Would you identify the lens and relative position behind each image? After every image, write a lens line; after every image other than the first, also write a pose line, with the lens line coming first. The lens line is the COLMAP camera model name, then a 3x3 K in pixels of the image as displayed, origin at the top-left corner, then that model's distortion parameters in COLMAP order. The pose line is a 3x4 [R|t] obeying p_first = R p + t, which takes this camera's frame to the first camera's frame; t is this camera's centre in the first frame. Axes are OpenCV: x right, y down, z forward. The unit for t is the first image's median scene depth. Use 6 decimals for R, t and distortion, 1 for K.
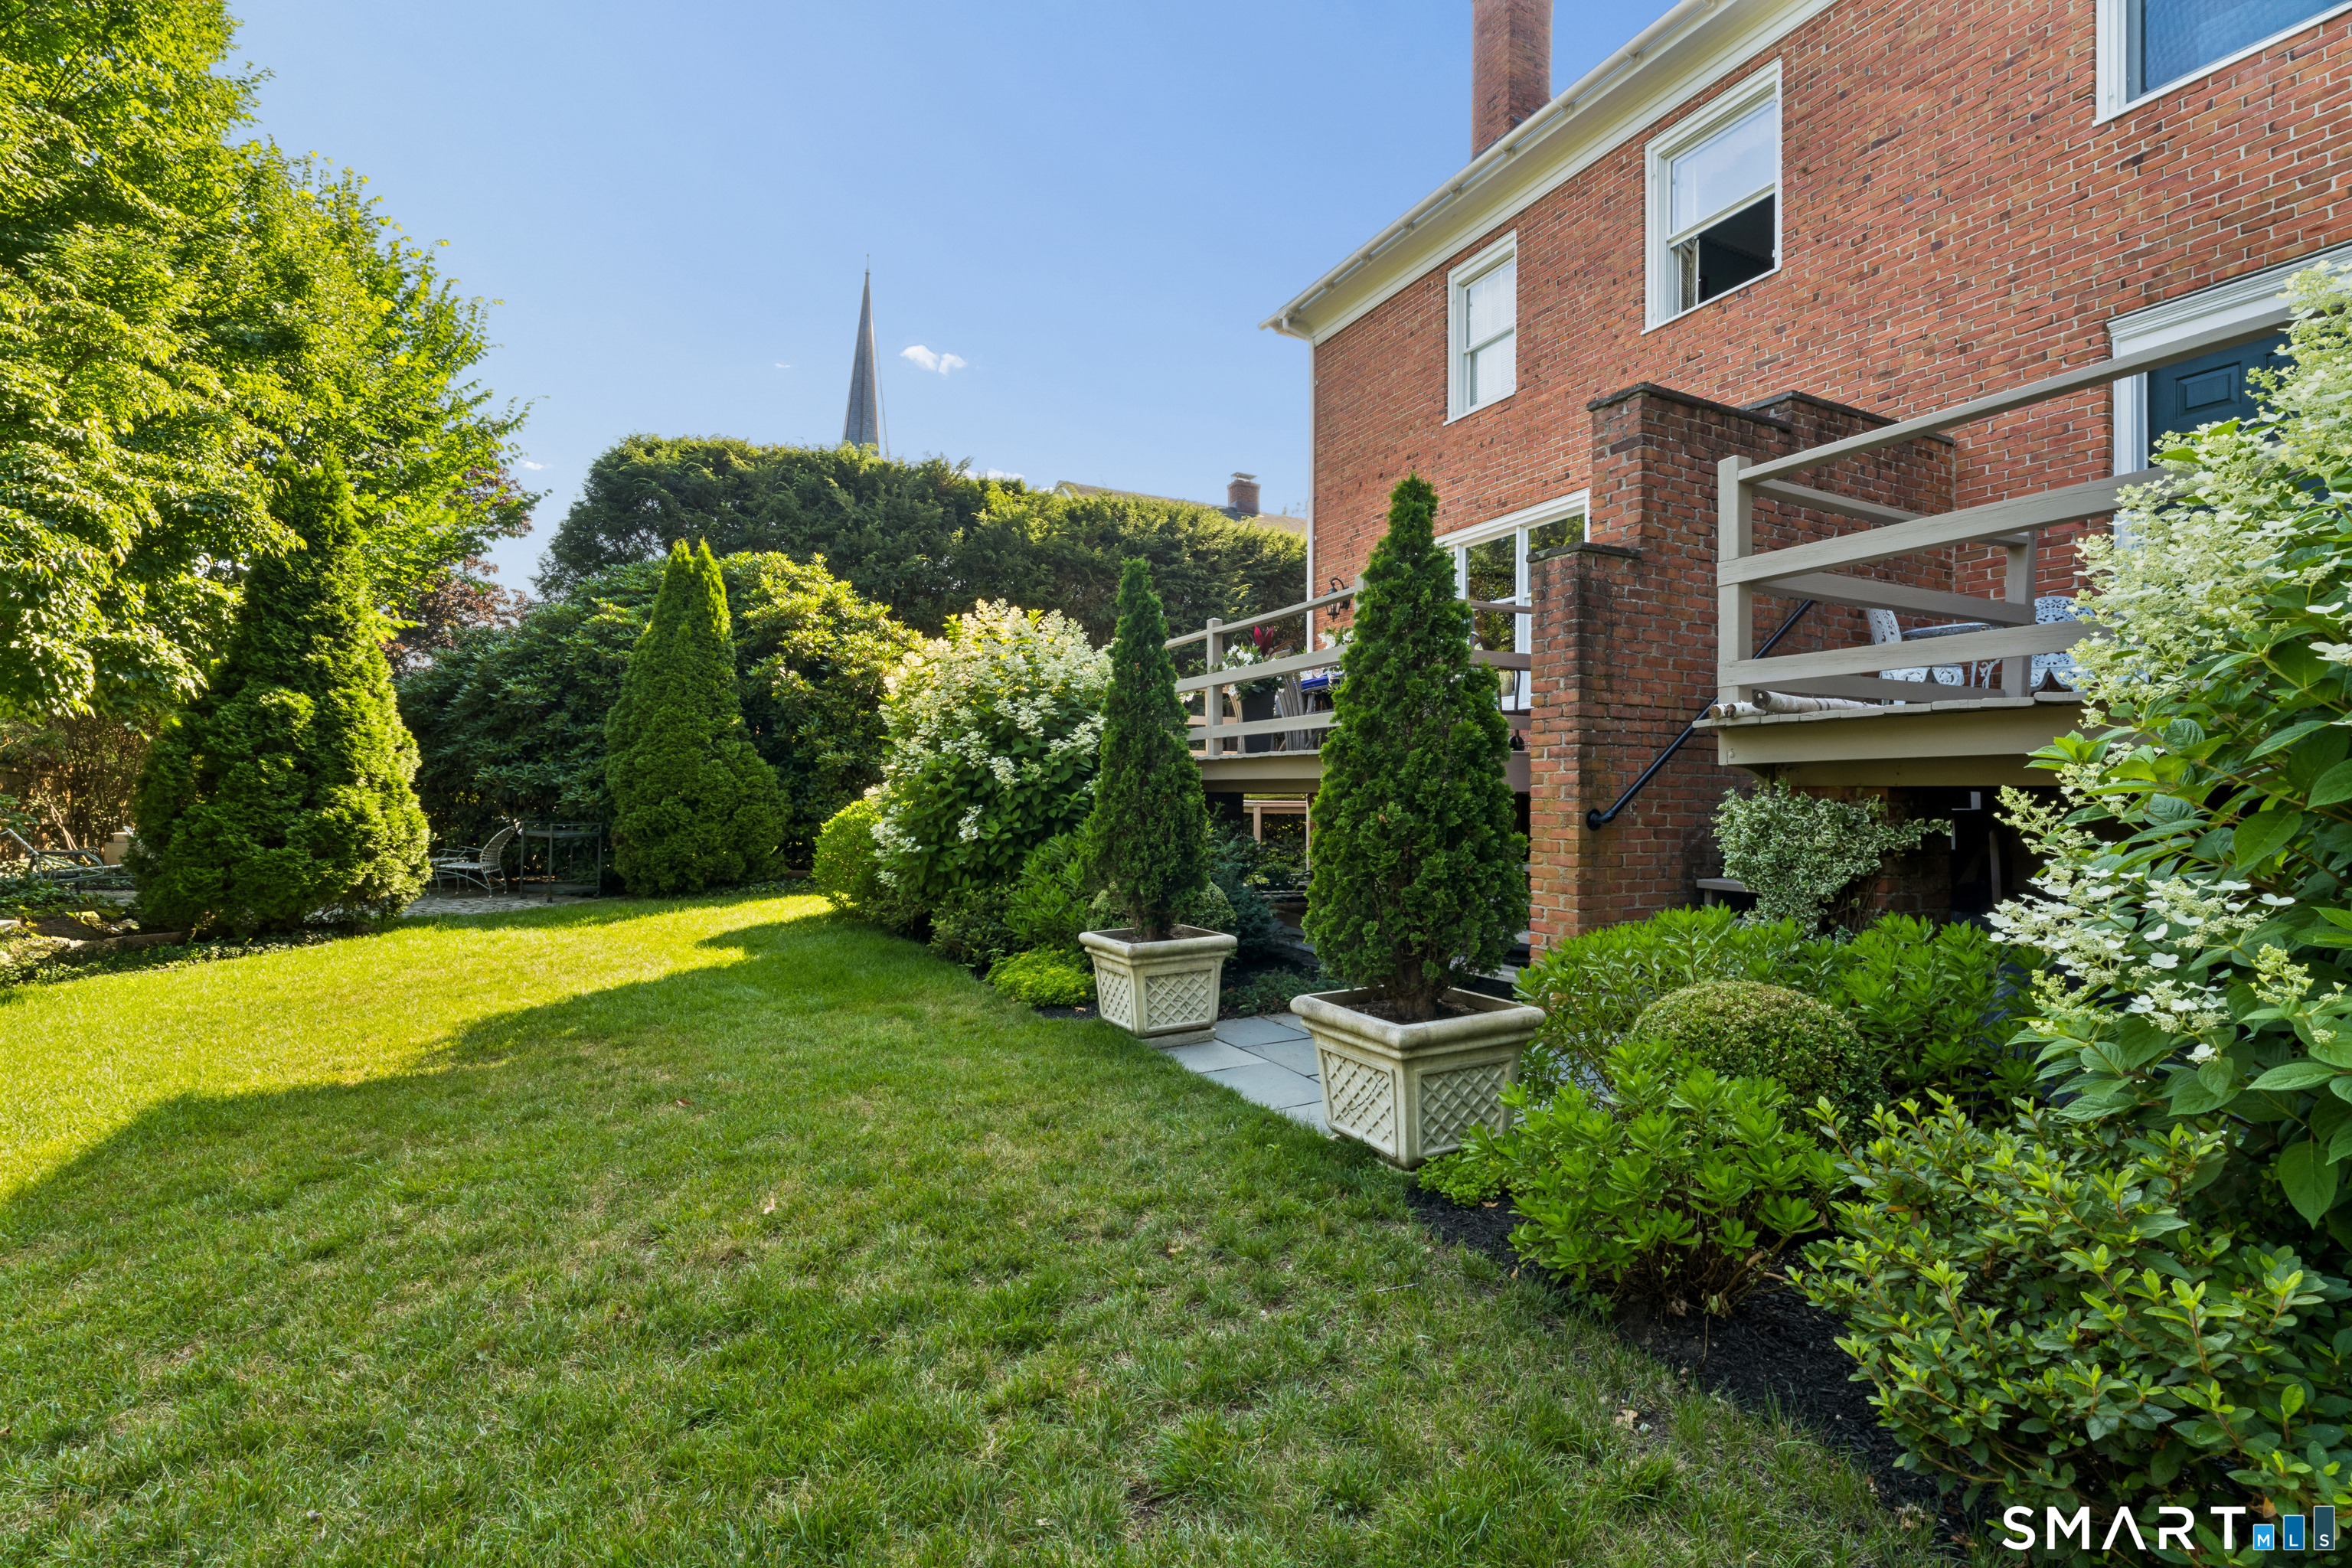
lens RADIAL K [[1034.0, 0, 1178.2], [0, 1034.0, 789.2], [0, 0, 1]] dist [-0.003165, -0.000164]
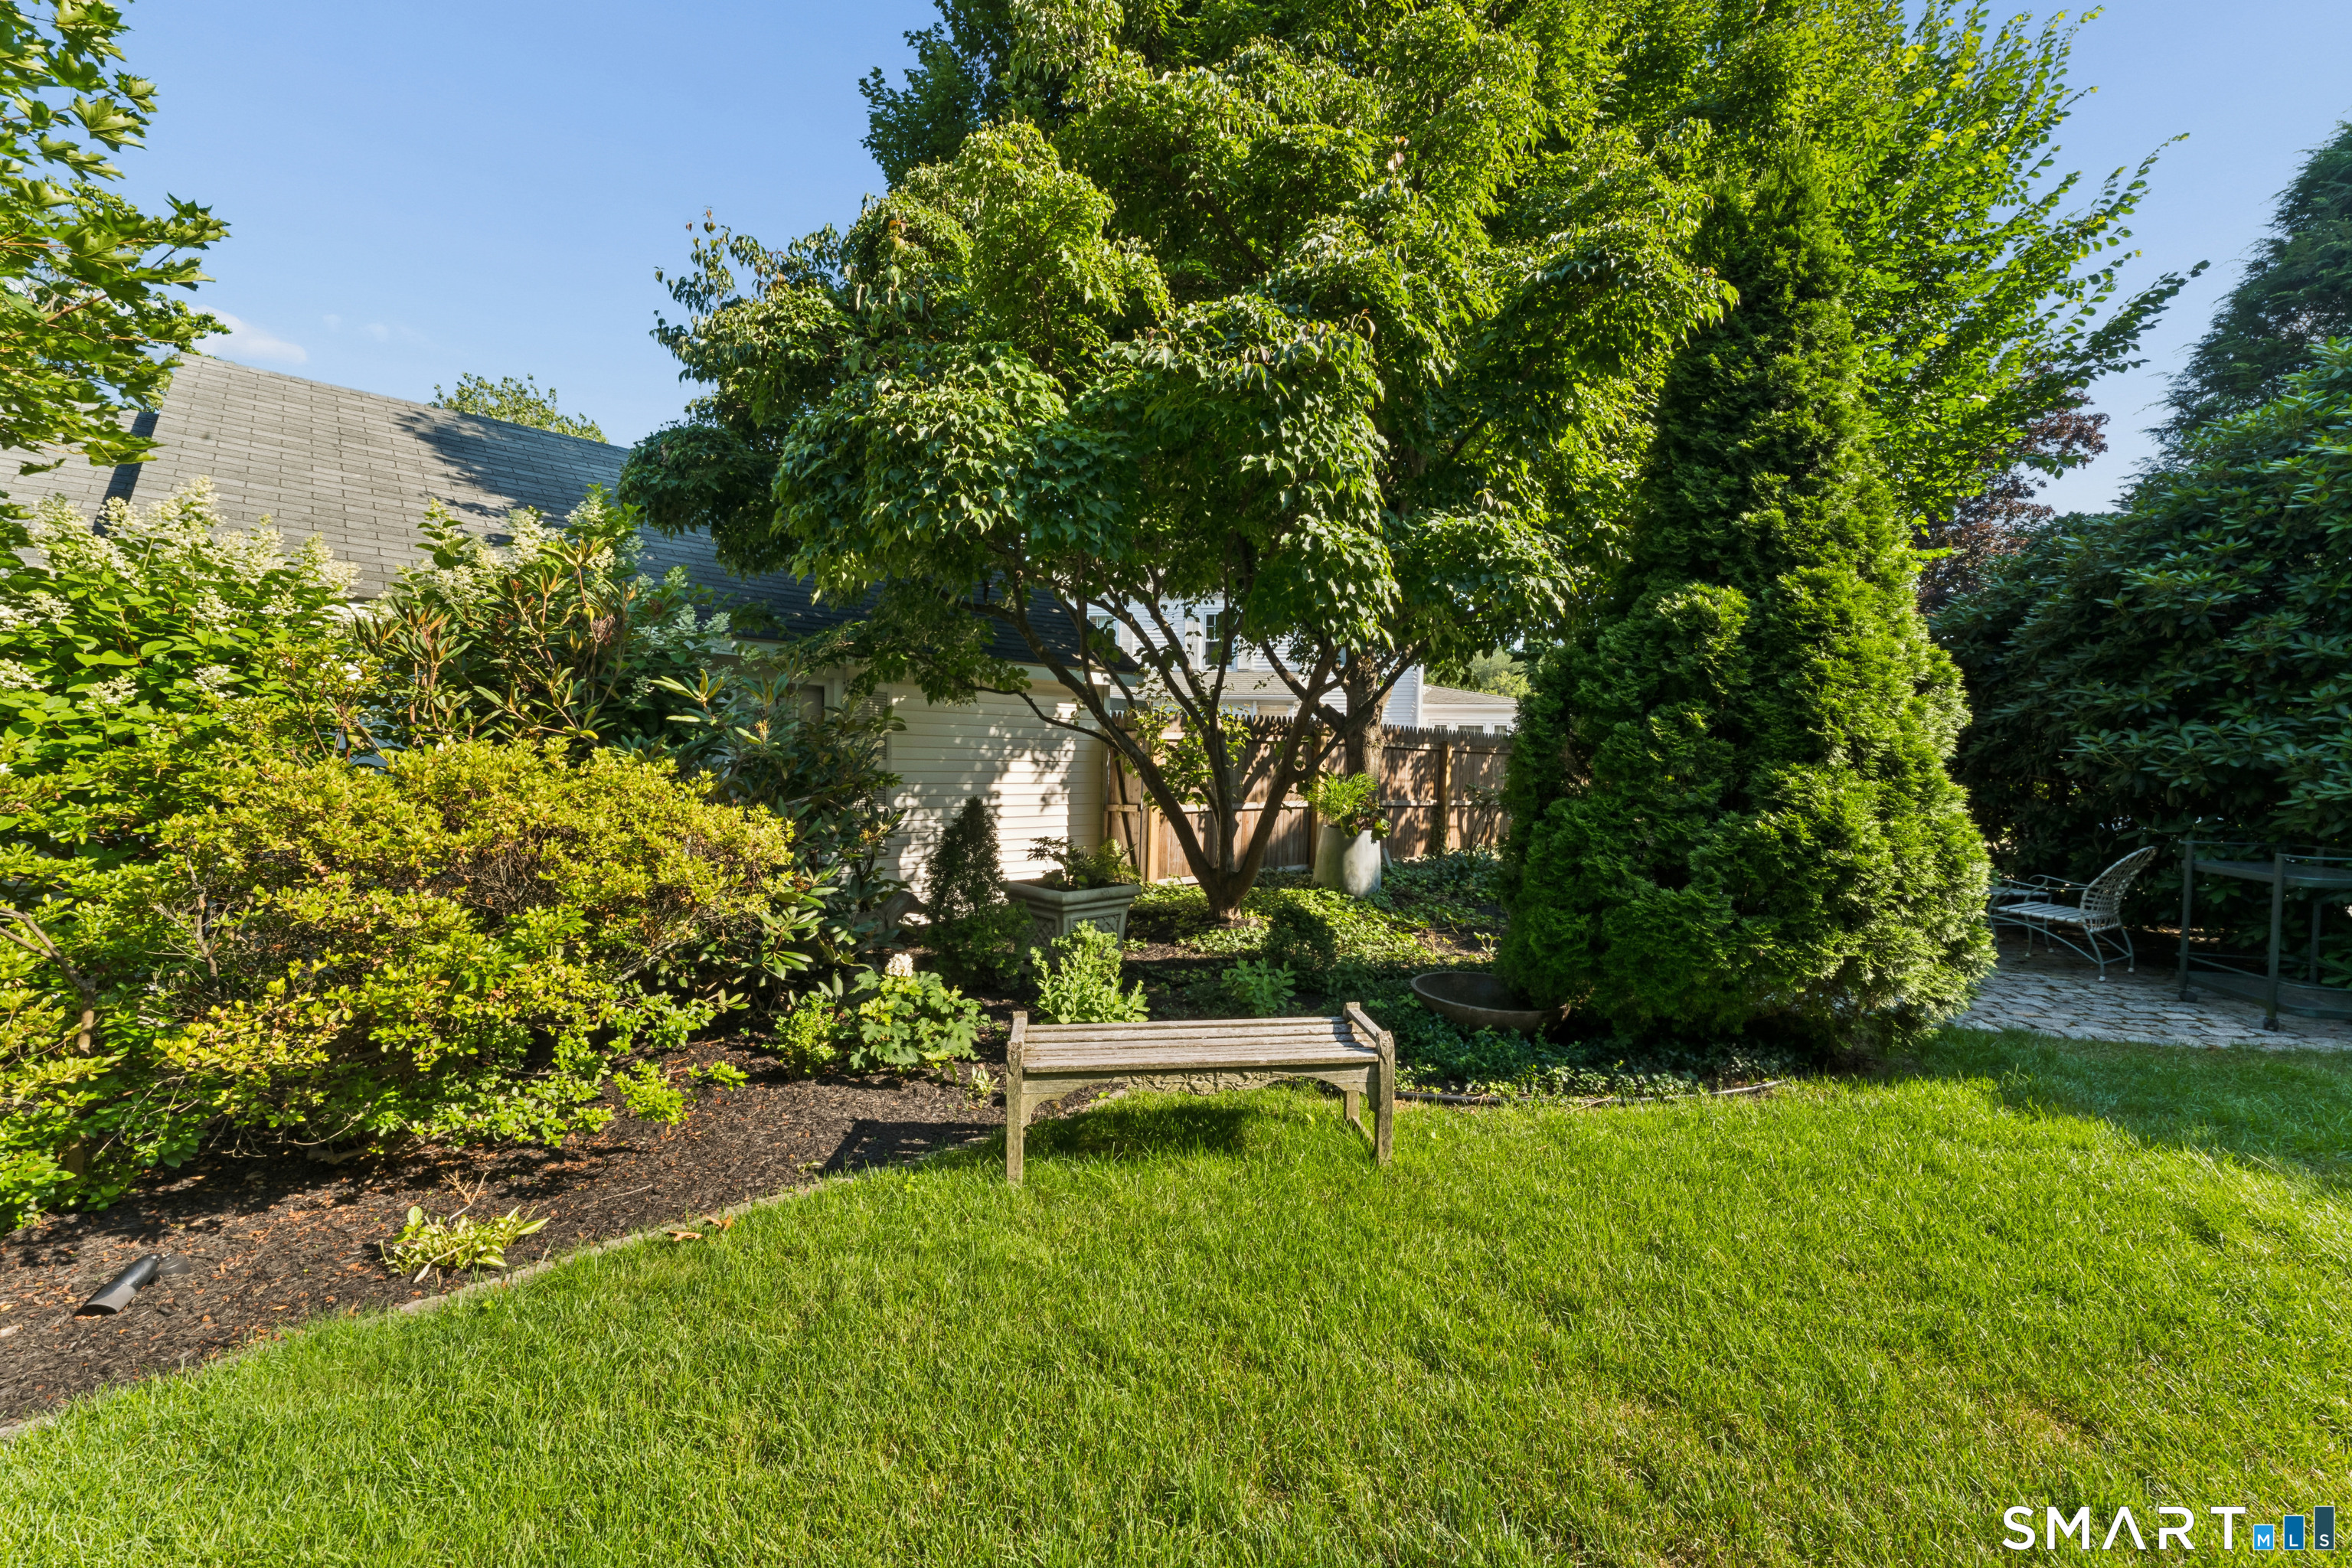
lens RADIAL K [[919.6, 0, 1180.2], [0, 919.6, 777.1], [0, 0, 1]] dist [-0.003298, -0.000391]
pose [[0.236045, 0.006085, -0.971723, -0.447162], [-0.004036, 0.999978, 0.005281, 0.000956], [0.971734, 0.002675, 0.236064, 0.597781]]
